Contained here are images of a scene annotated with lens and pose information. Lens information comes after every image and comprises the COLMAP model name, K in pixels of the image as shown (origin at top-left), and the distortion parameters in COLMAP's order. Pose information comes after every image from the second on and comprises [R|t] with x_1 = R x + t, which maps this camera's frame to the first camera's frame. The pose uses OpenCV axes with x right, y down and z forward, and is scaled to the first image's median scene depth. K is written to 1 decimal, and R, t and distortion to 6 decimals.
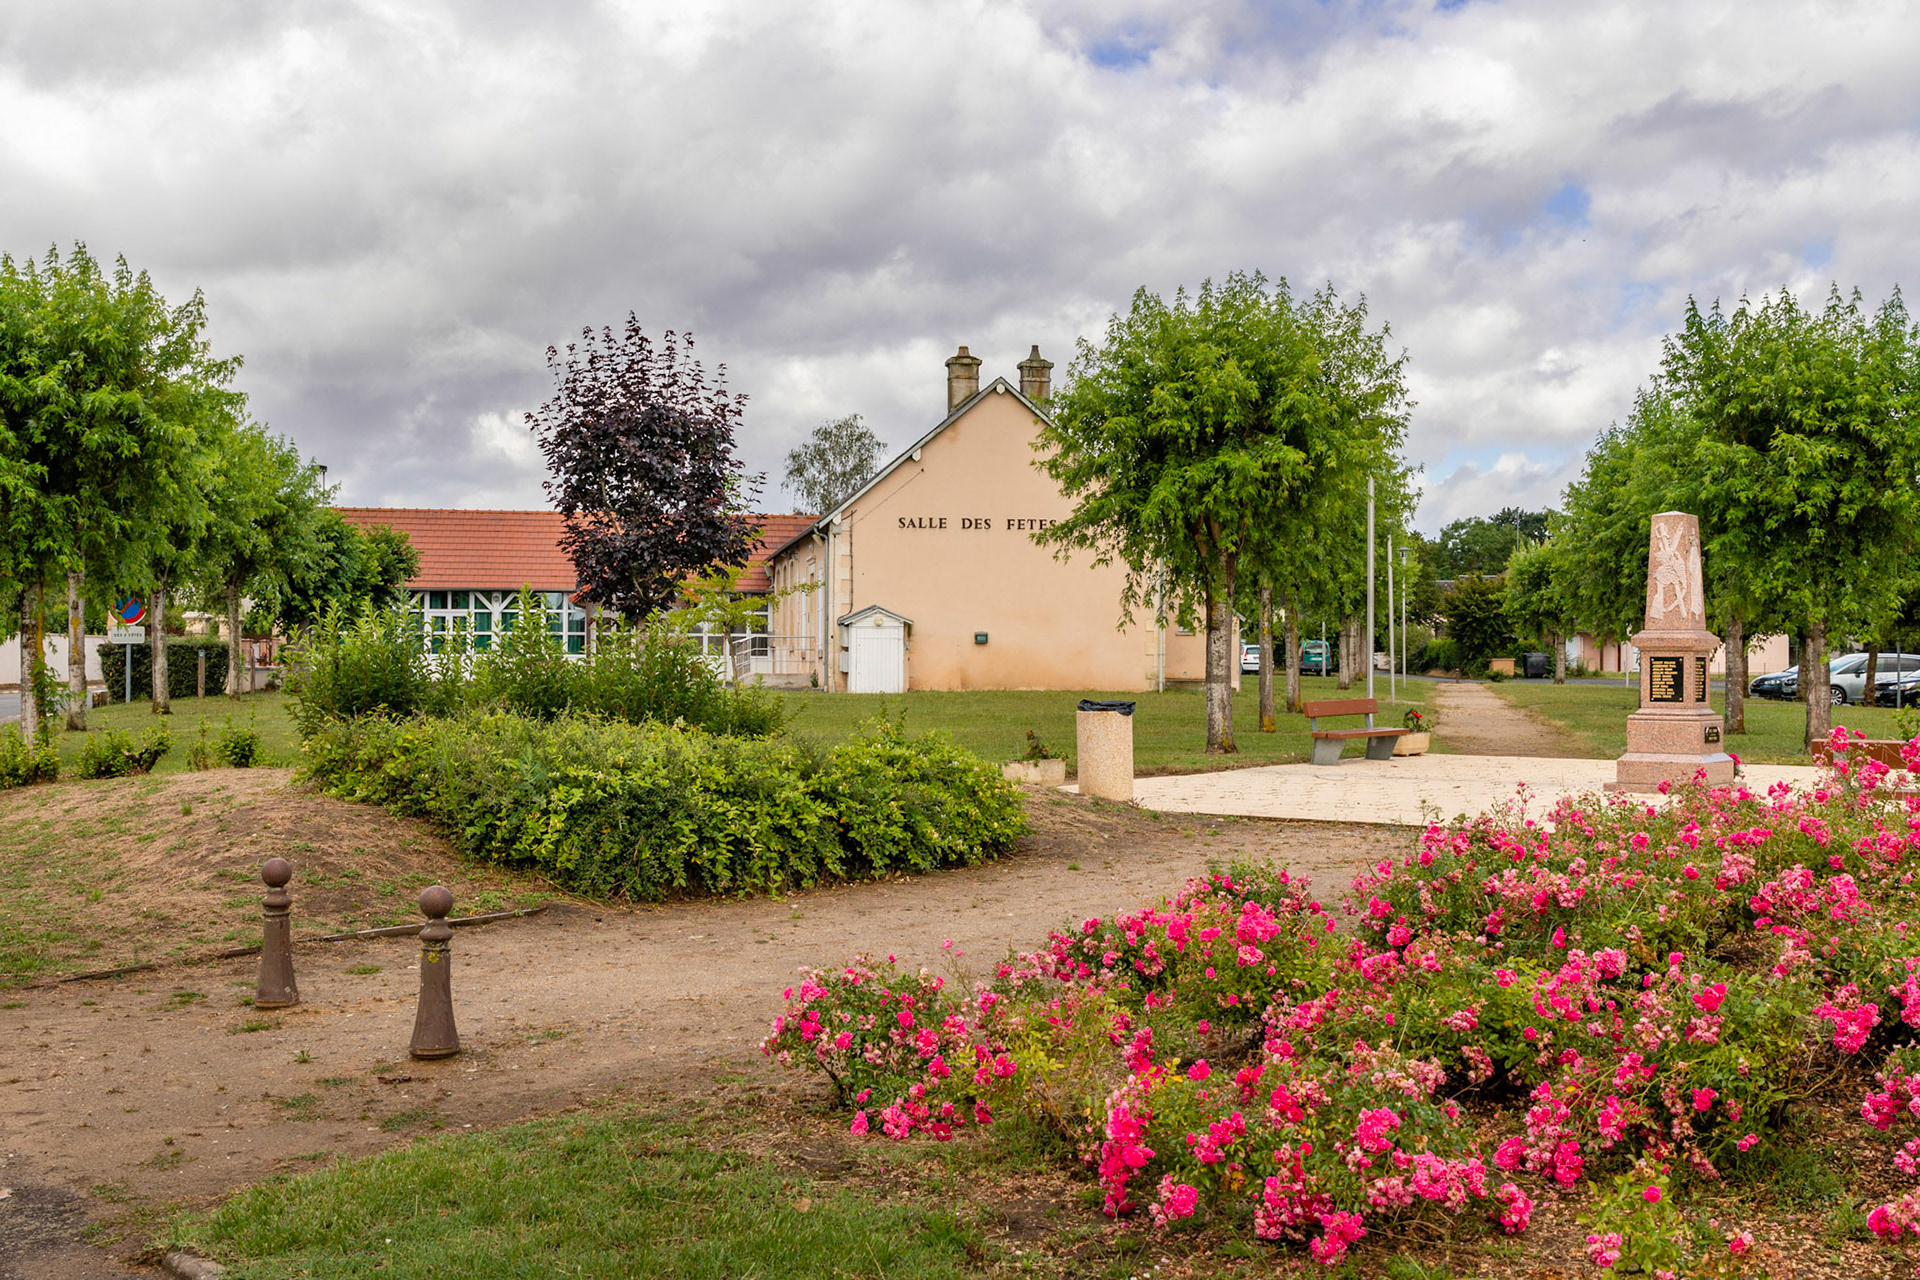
lens RADIAL K [[2263.9, 0, 960.0], [0, 2263.9, 640.0], [0, 0, 1]] dist [0.024728, 0.002206]
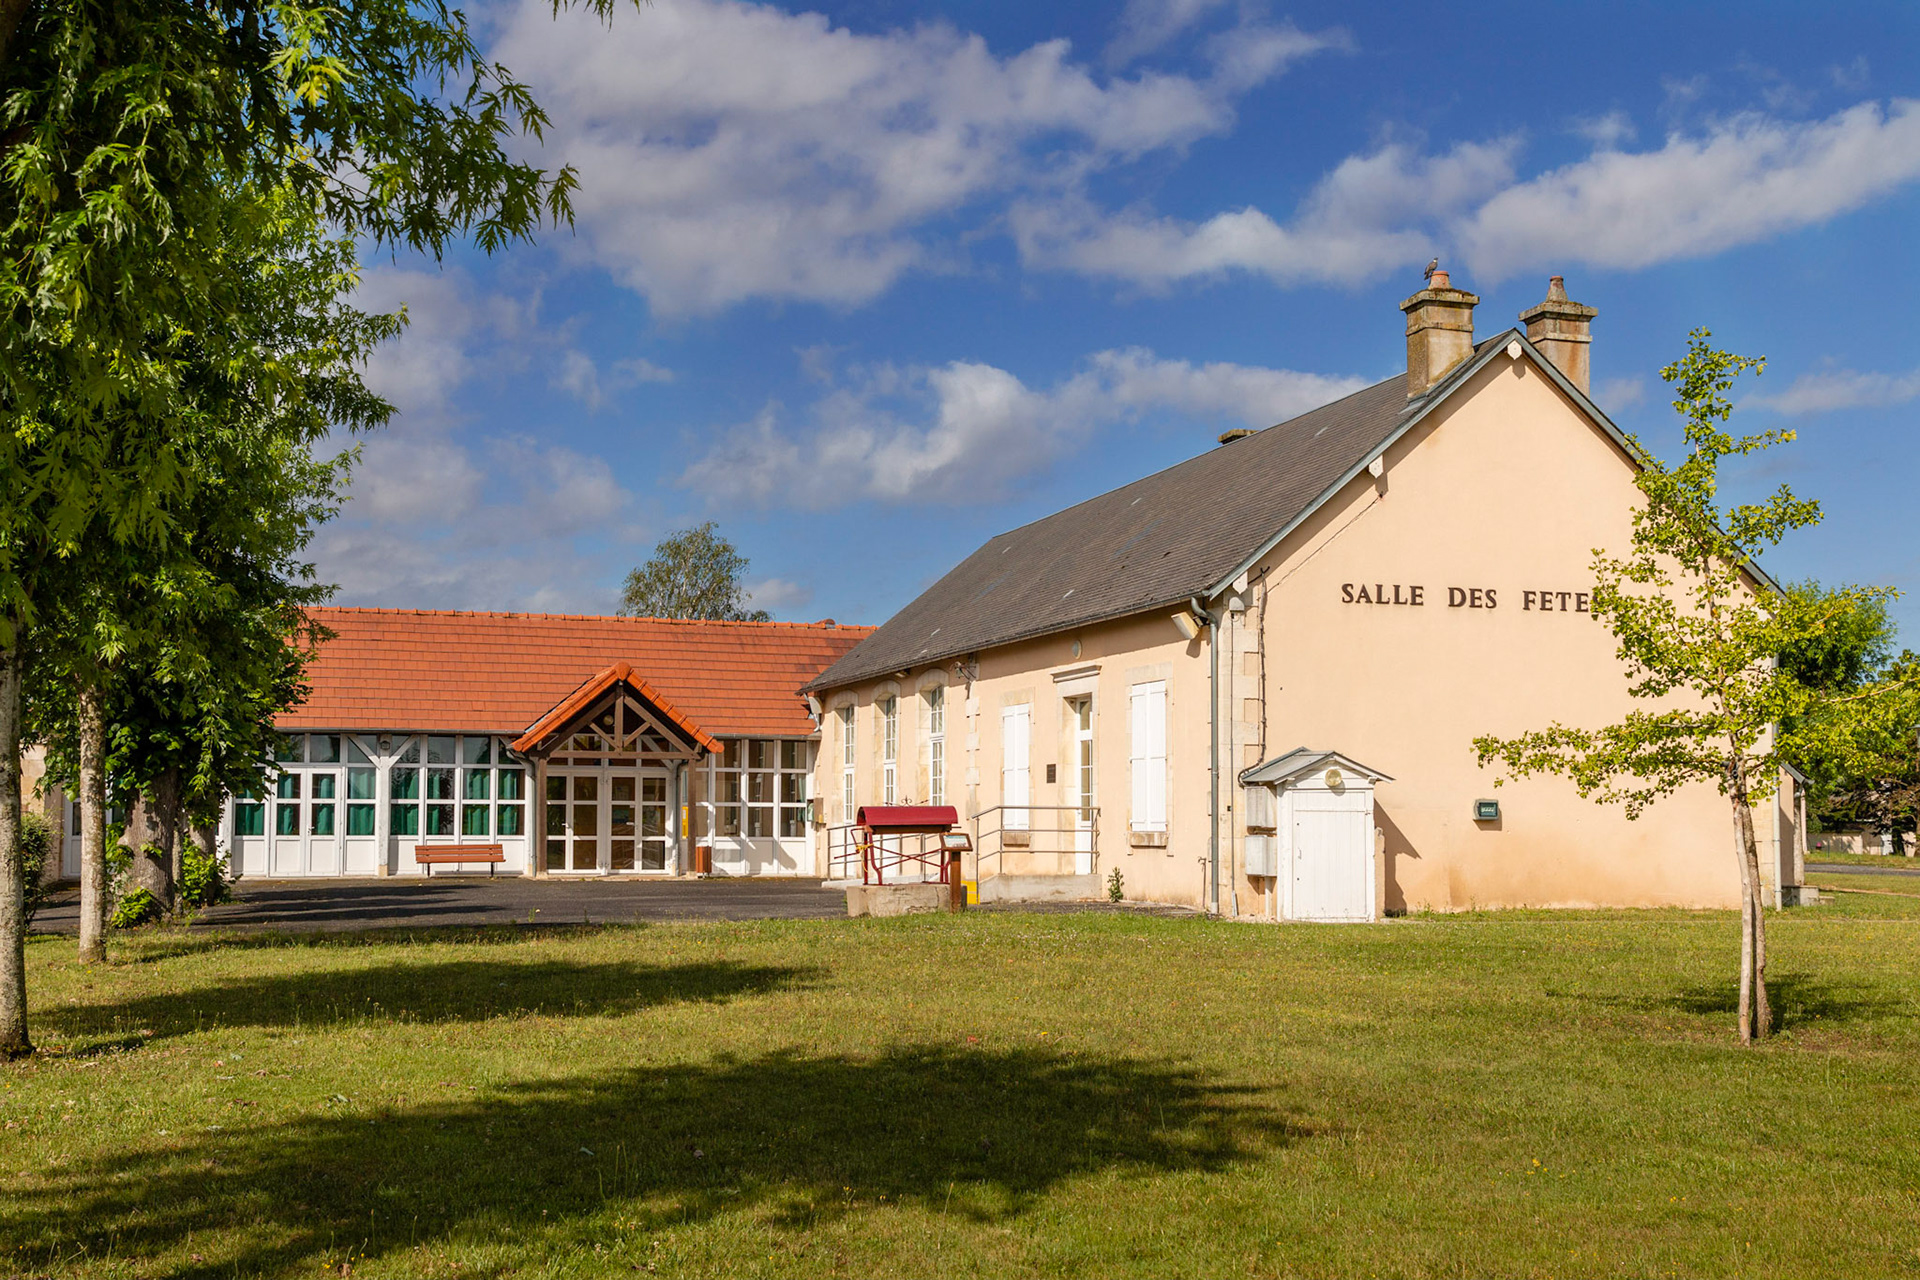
lens RADIAL K [[2276.4, 0, 962.8], [0, 2276.4, 710.9], [0, 0, 1]] dist [0.044748, 0.006755]
pose [[0.988084, 0.007021, 0.153752, -0.193568], [-0.000401, 0.999073, -0.043041, -0.001134], [-0.153912, 0.042467, 0.987172, 0.478254]]
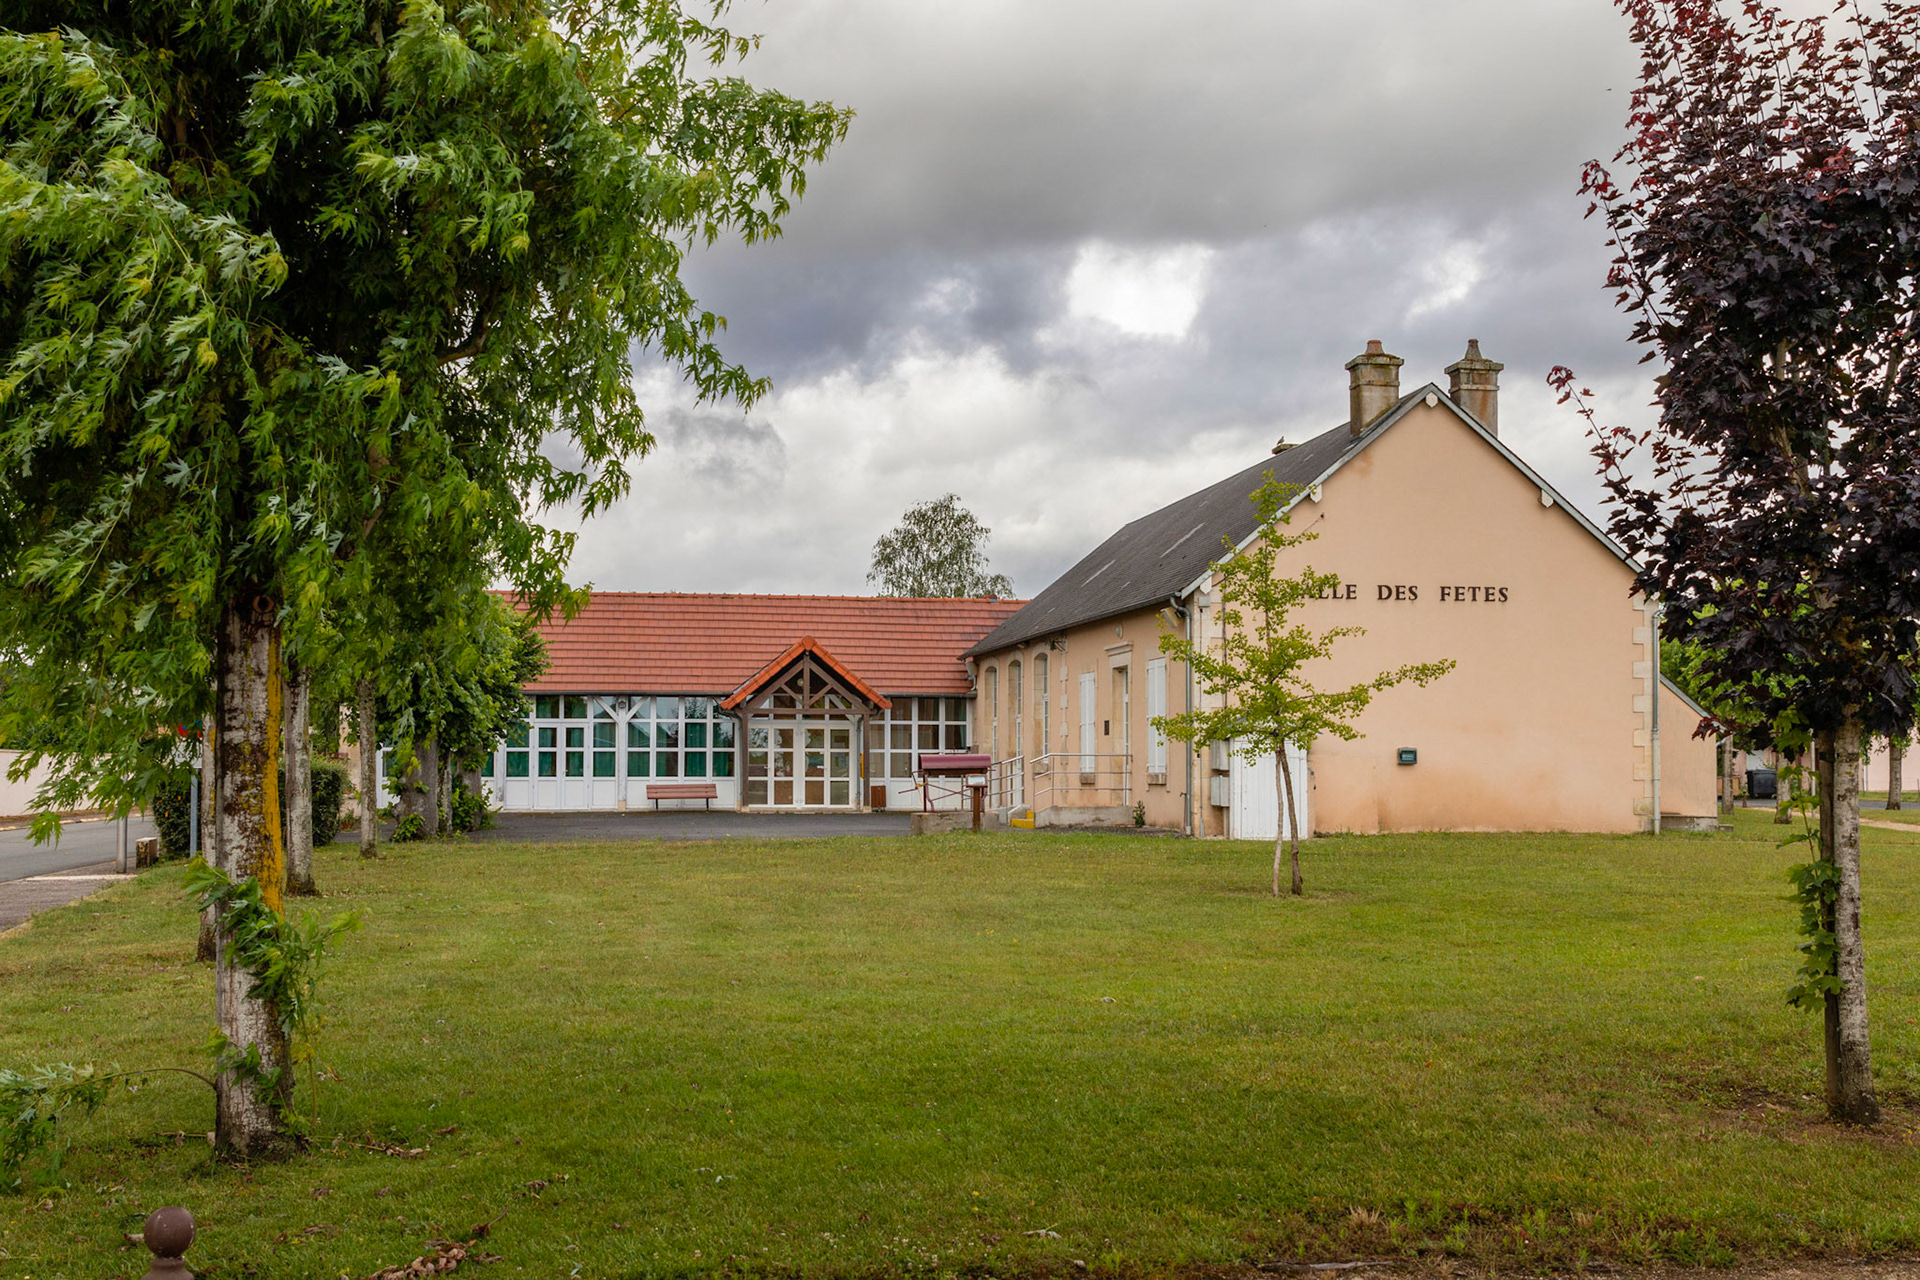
lens RADIAL K [[2276.4, 0, 962.8], [0, 2276.4, 710.9], [0, 0, 1]] dist [0.044748, 0.006755]
pose [[0.999811, -0.002137, 0.019335, -0.138847], [0.002479, 0.999841, -0.017658, -0.002830], [-0.019294, 0.017702, 0.999657, 0.296598]]
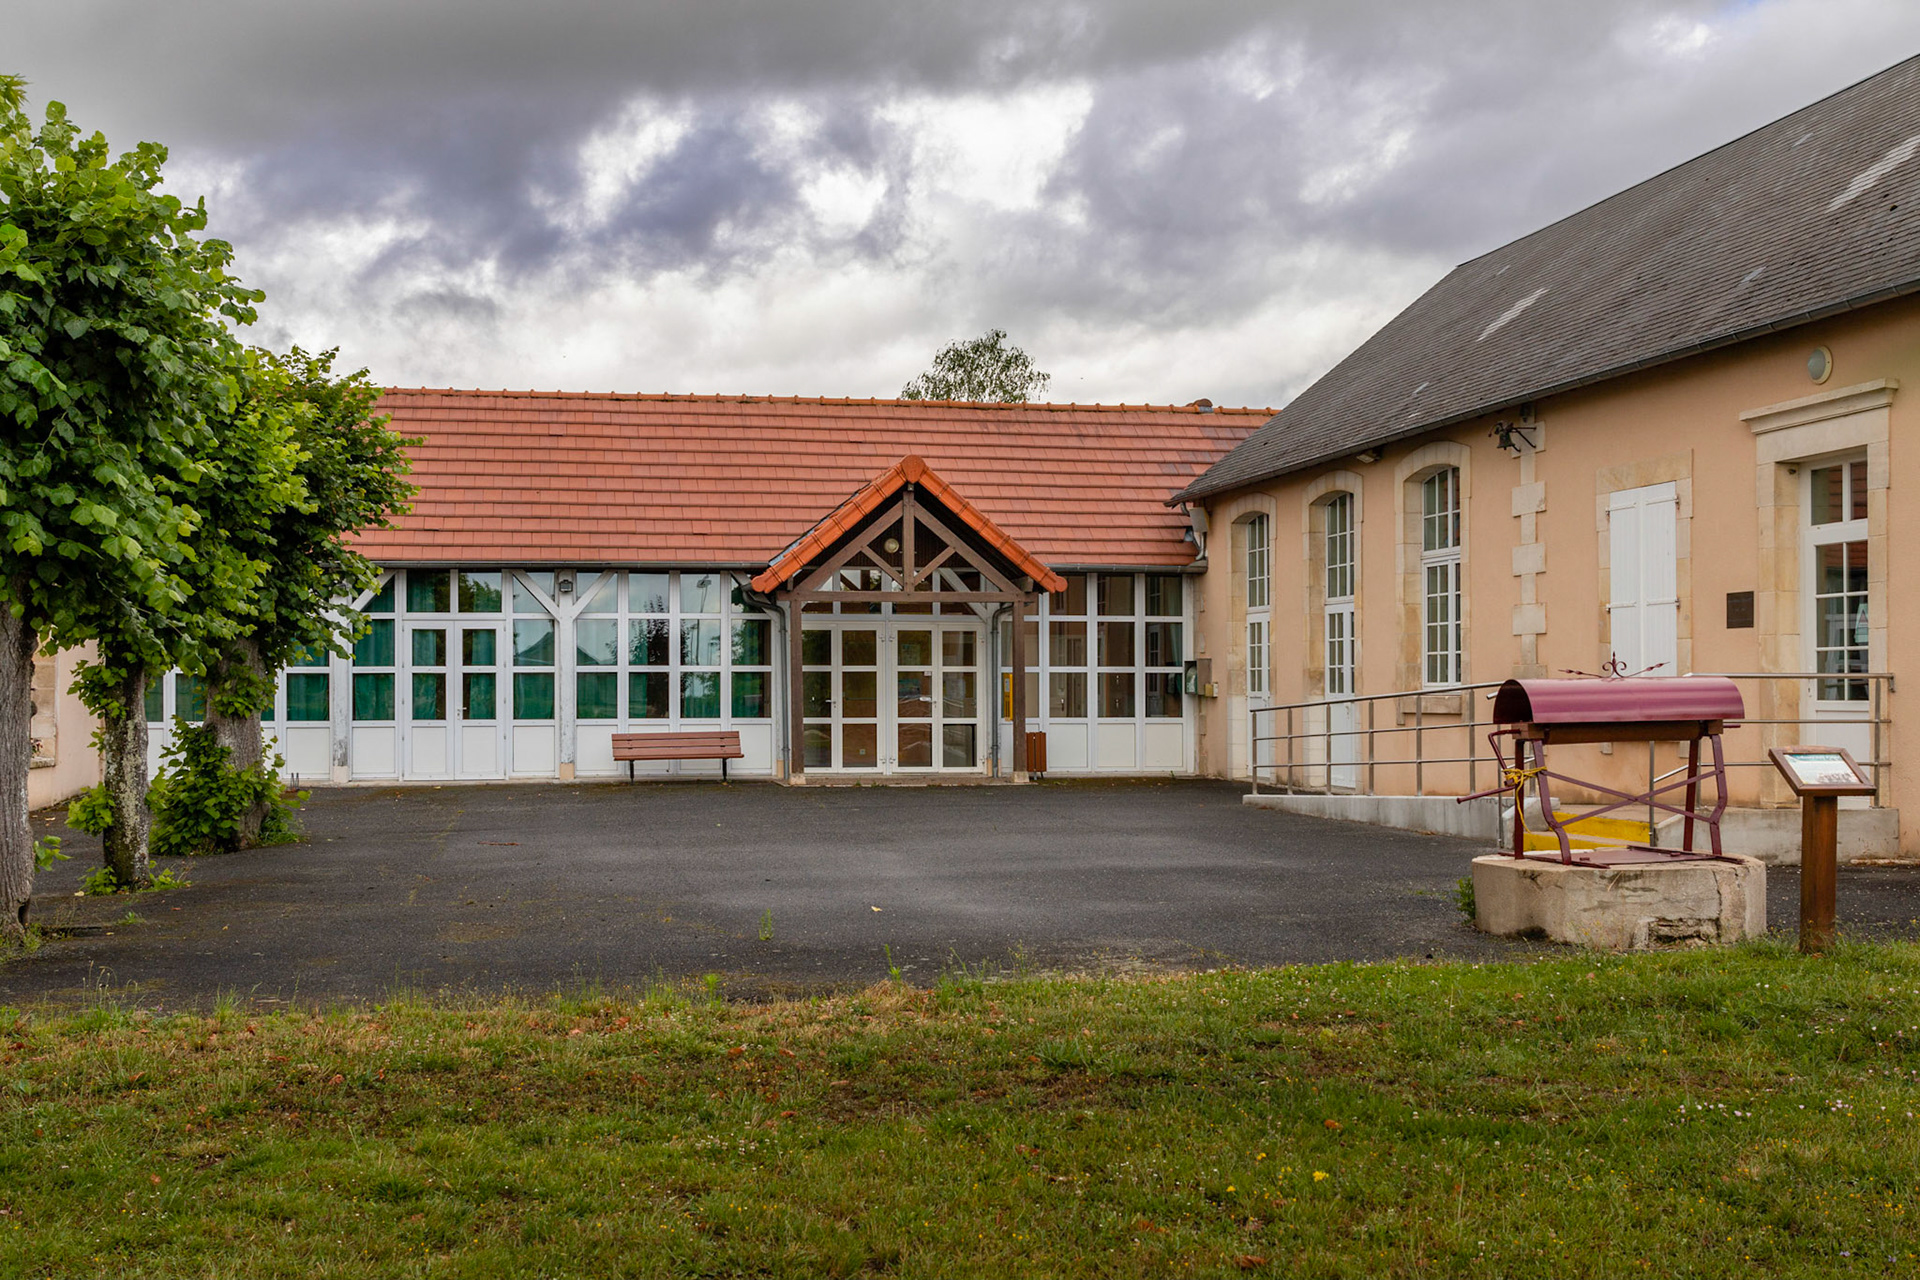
lens RADIAL K [[2331.8, 0, 956.2], [0, 2331.8, 689.1], [0, 0, 1]] dist [0.014580, 0.008110]
pose [[0.999224, -0.007662, 0.038639, -0.200243], [0.007365, 0.999942, 0.007840, -0.002824], [-0.038697, -0.007549, 0.999222, 0.758873]]
